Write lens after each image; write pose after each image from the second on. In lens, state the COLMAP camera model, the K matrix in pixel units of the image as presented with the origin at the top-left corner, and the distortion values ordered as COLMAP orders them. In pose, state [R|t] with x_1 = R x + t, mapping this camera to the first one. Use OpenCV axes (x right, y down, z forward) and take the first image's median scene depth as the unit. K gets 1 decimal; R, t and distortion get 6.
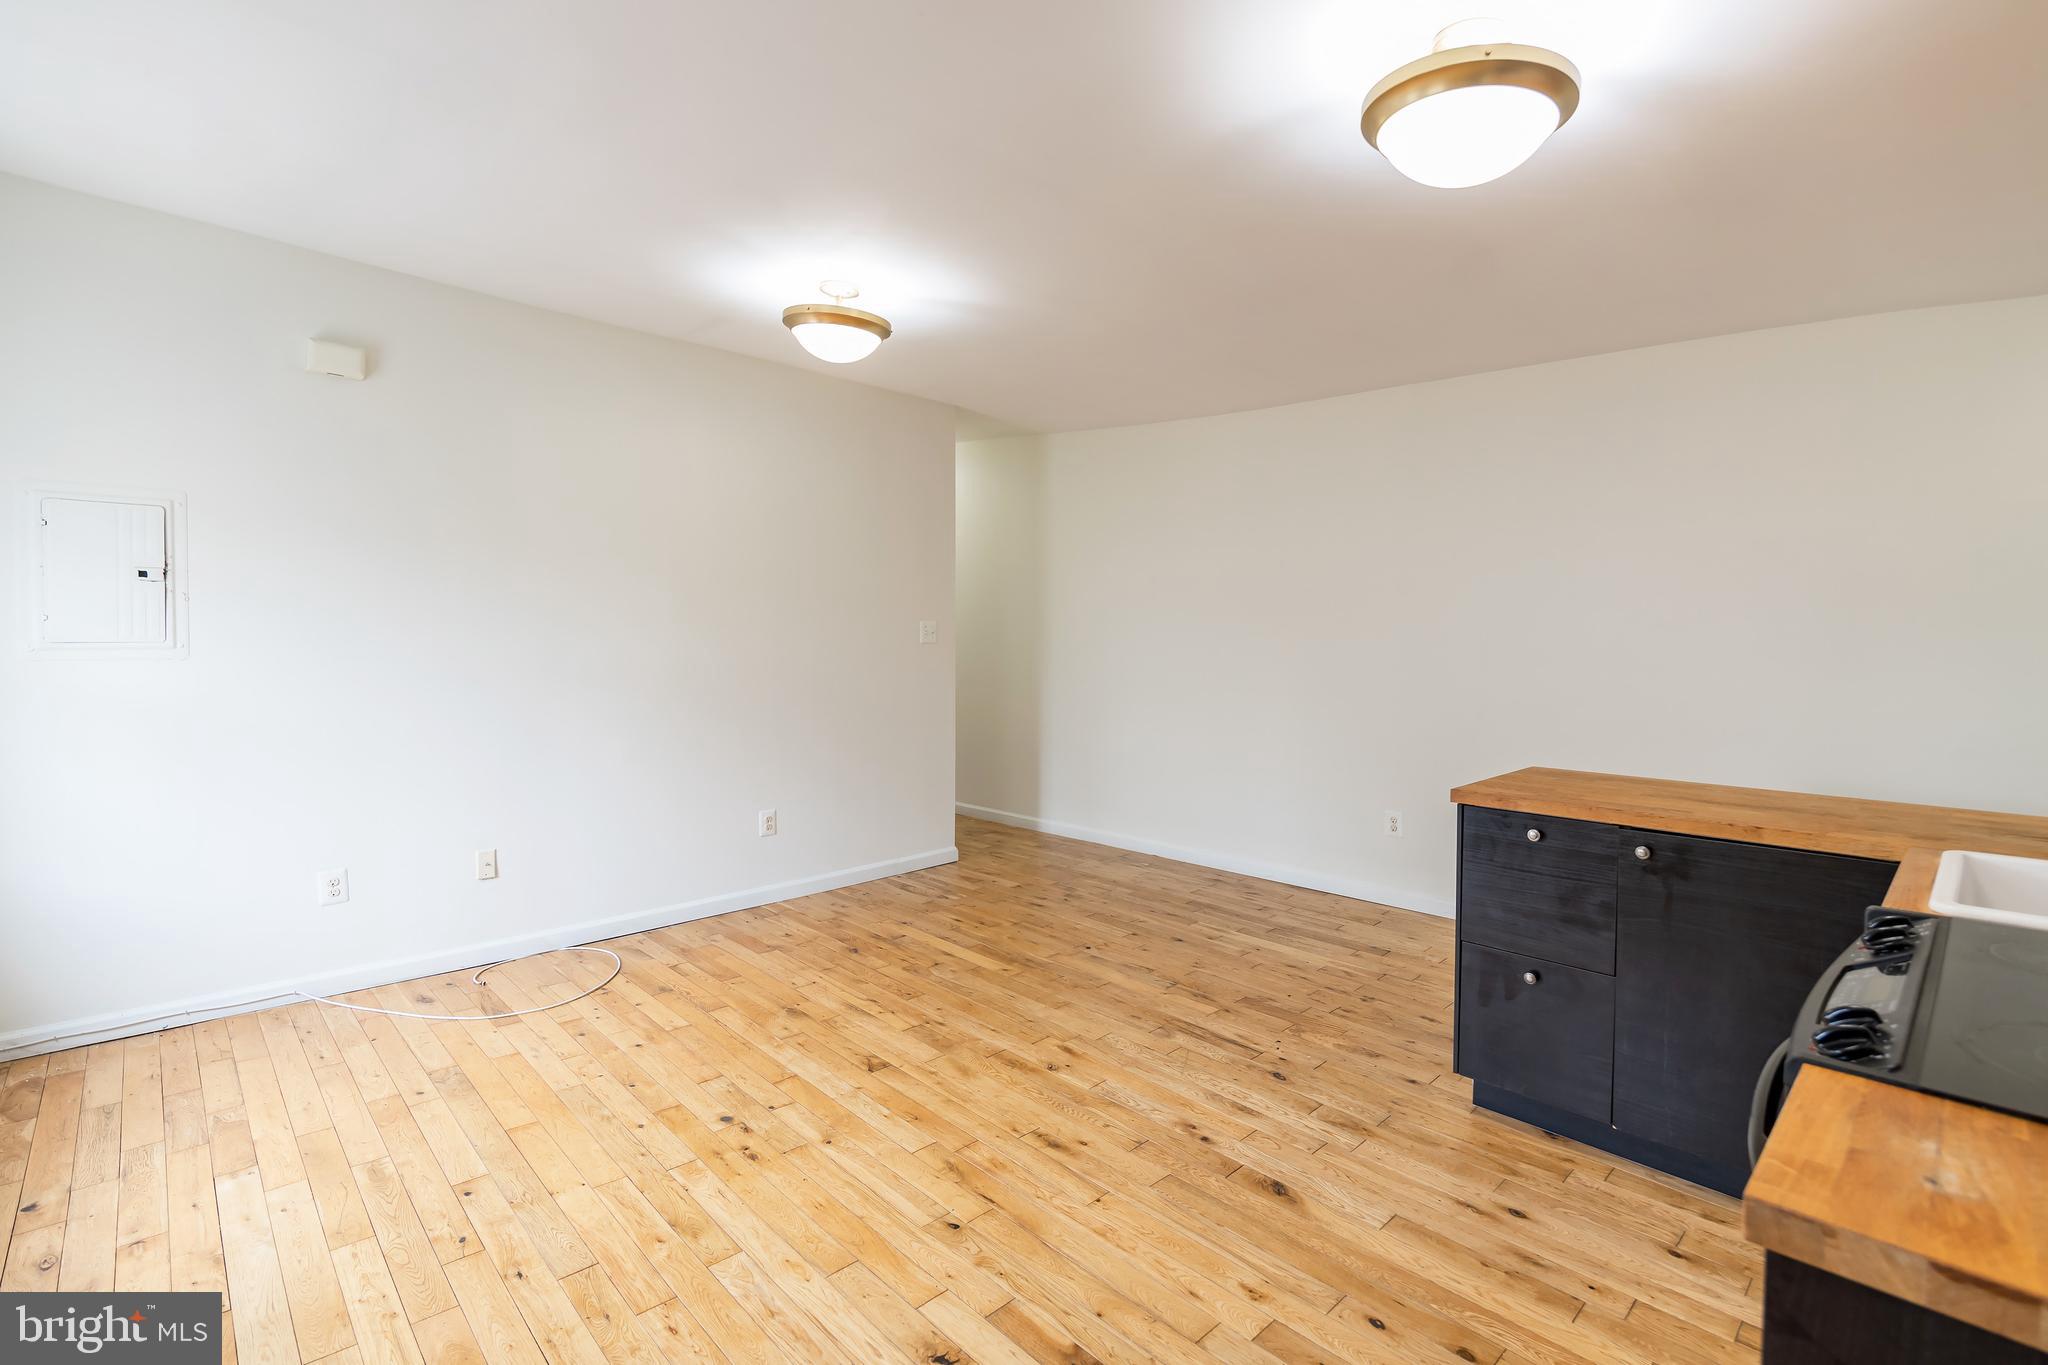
lens RADIAL K [[929.6, 0, 1040.9], [0, 929.6, 693.1], [0, 0, 1]] dist [-0.014830, 0.000246]
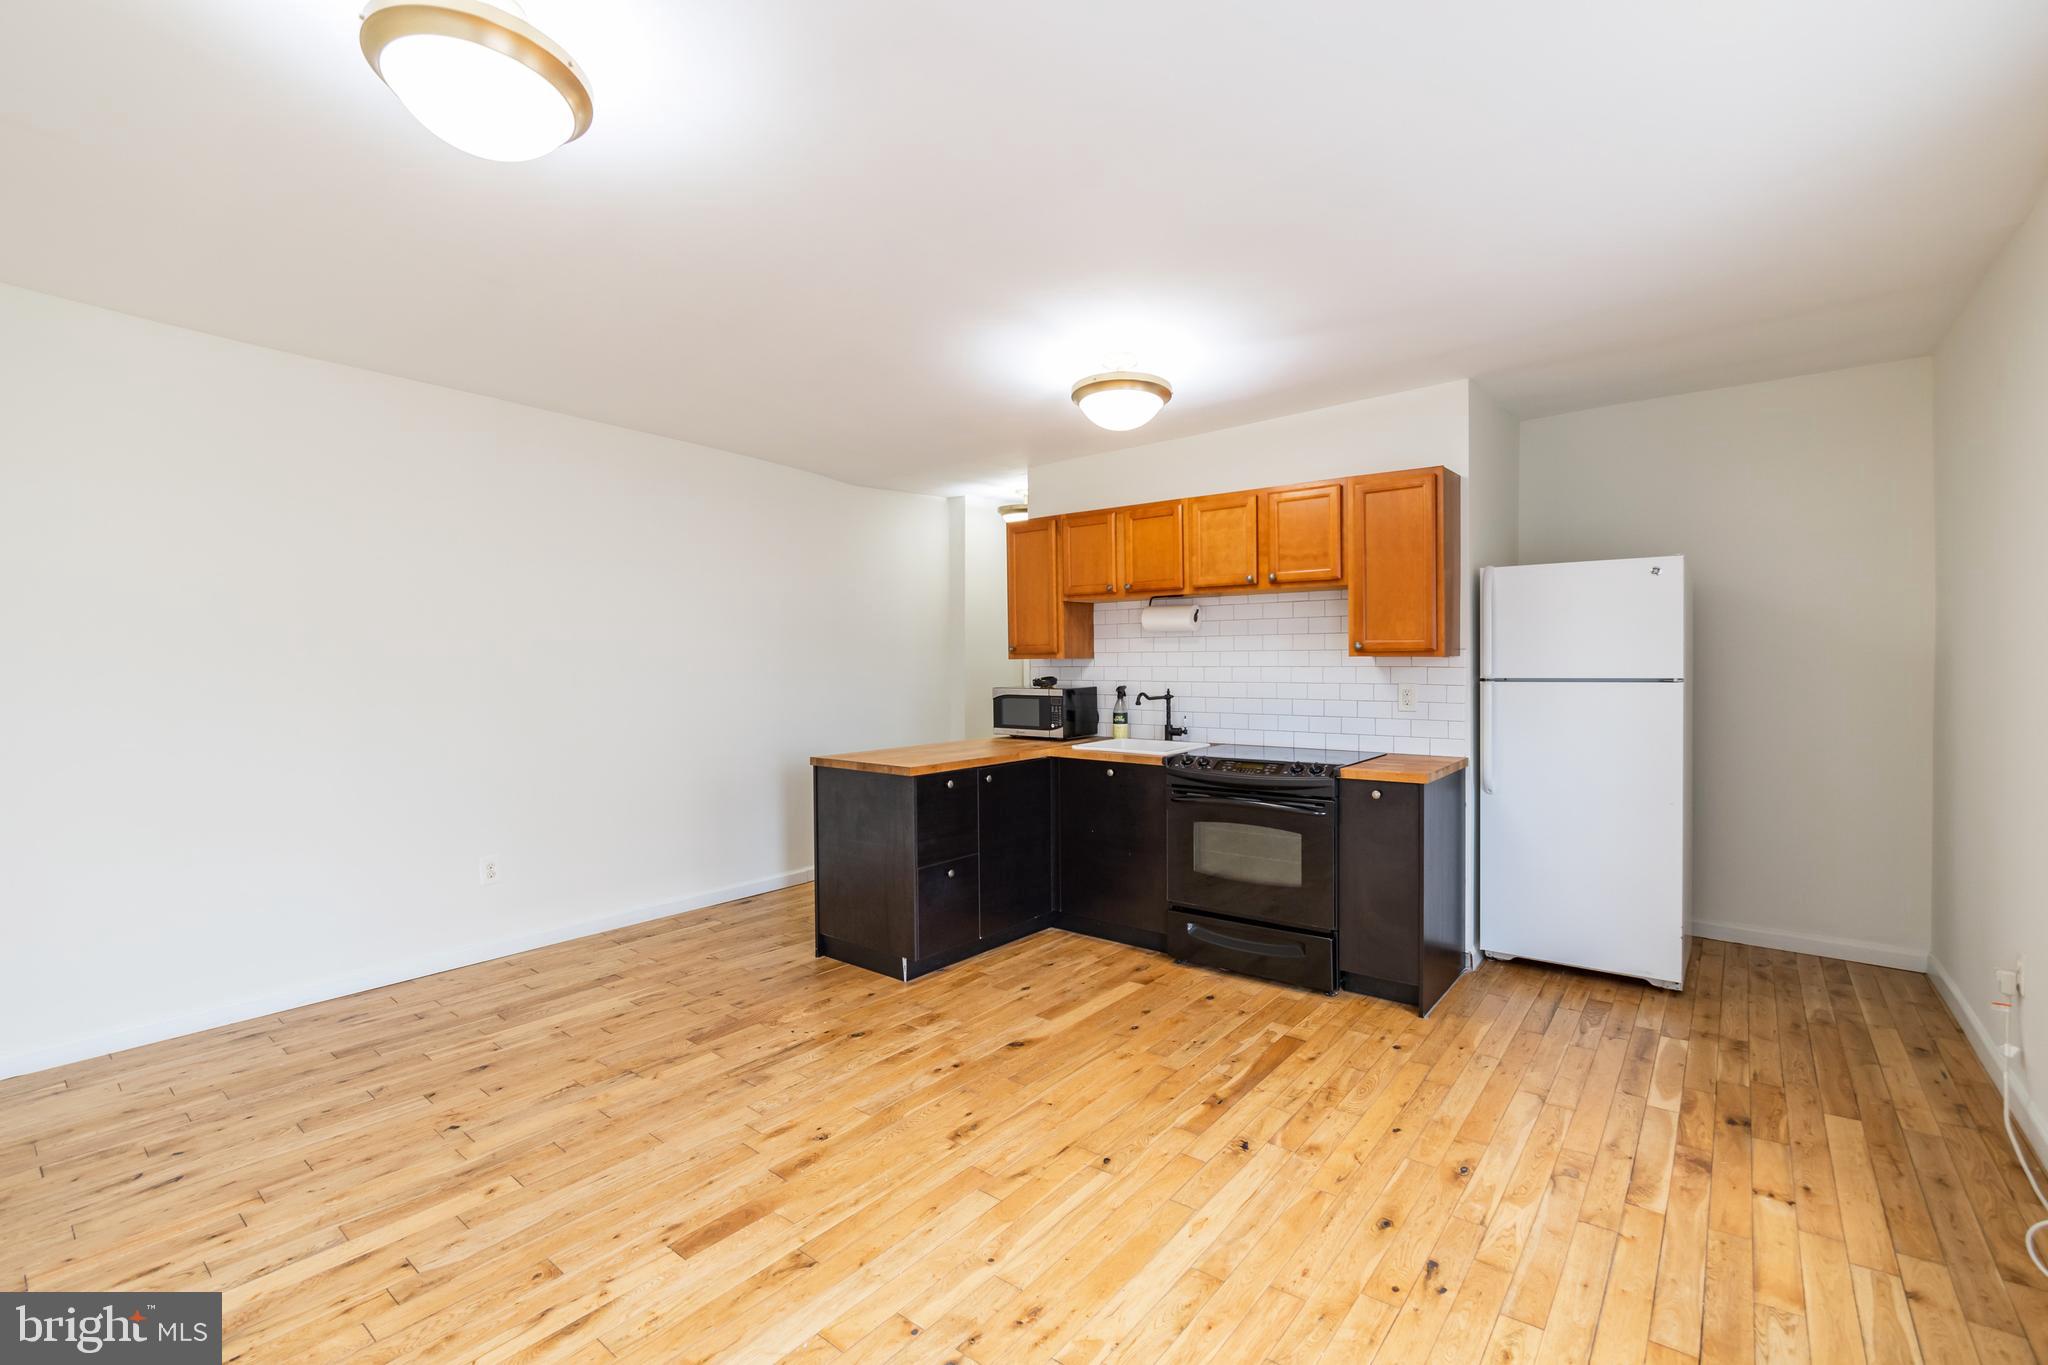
lens RADIAL K [[929.6, 0, 1076.7], [0, 929.6, 675.9], [0, 0, 1]] dist [-0.014830, 0.000246]
pose [[-0.176371, -0.029311, 0.983887, -0.688601], [0.061199, 0.997296, 0.040681, -0.054481], [-0.982419, 0.067388, -0.174100, 0.658331]]
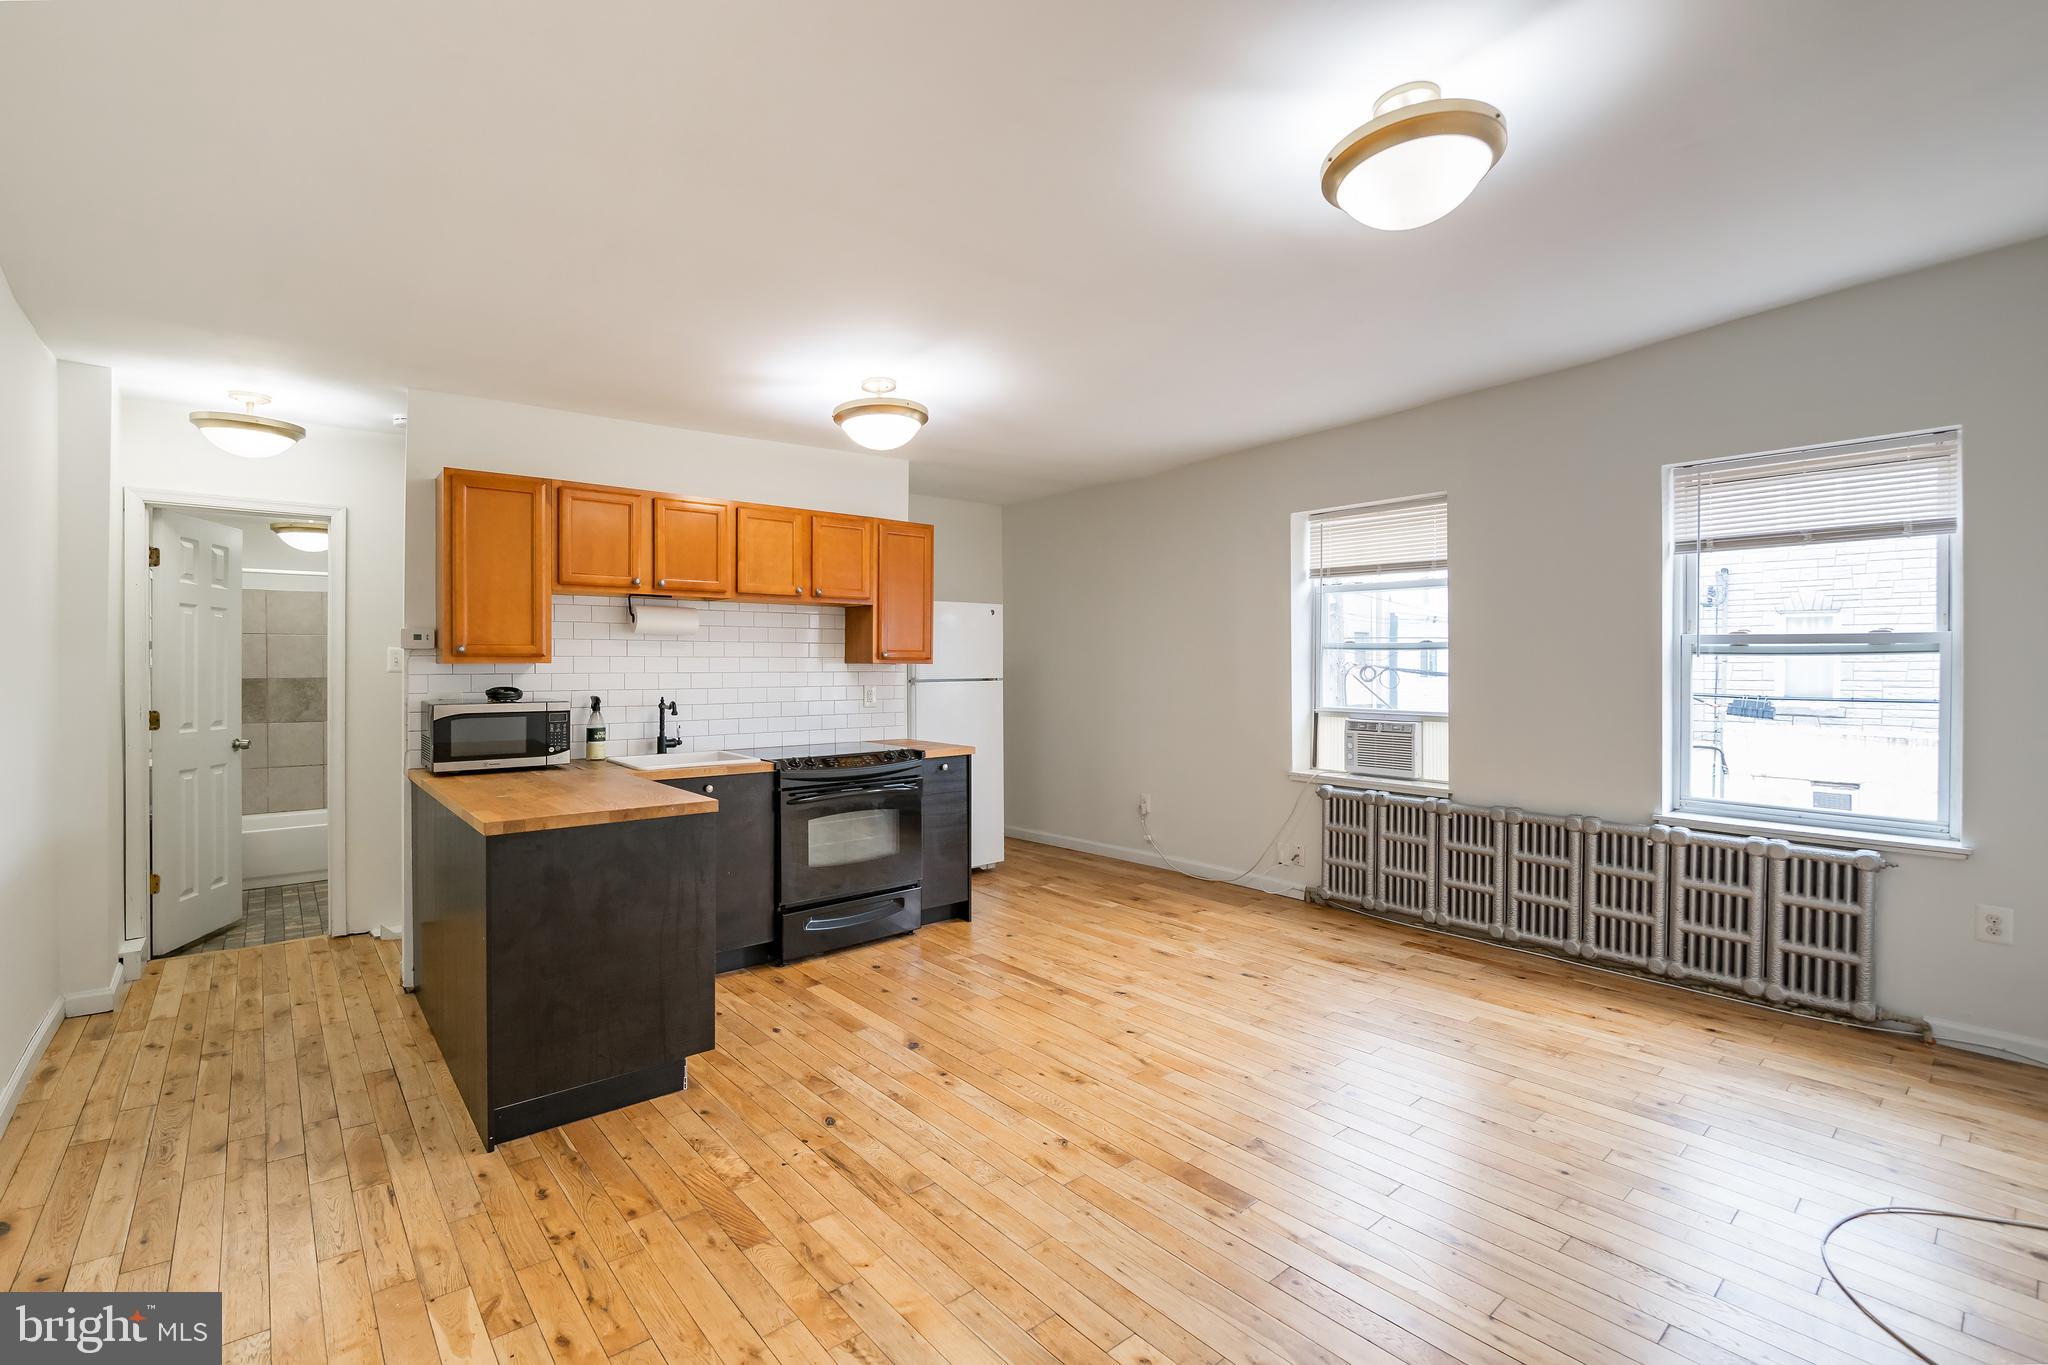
lens RADIAL K [[861.0, 0, 1049.0], [0, 861.0, 668.8], [0, 0, 1]] dist [-0.014252, -0.000076]
pose [[-0.999404, -0.009049, 0.033301, 0.002973], [-0.006984, 0.998076, 0.061615, -0.082409], [-0.033795, 0.061345, -0.997544, 1.354801]]
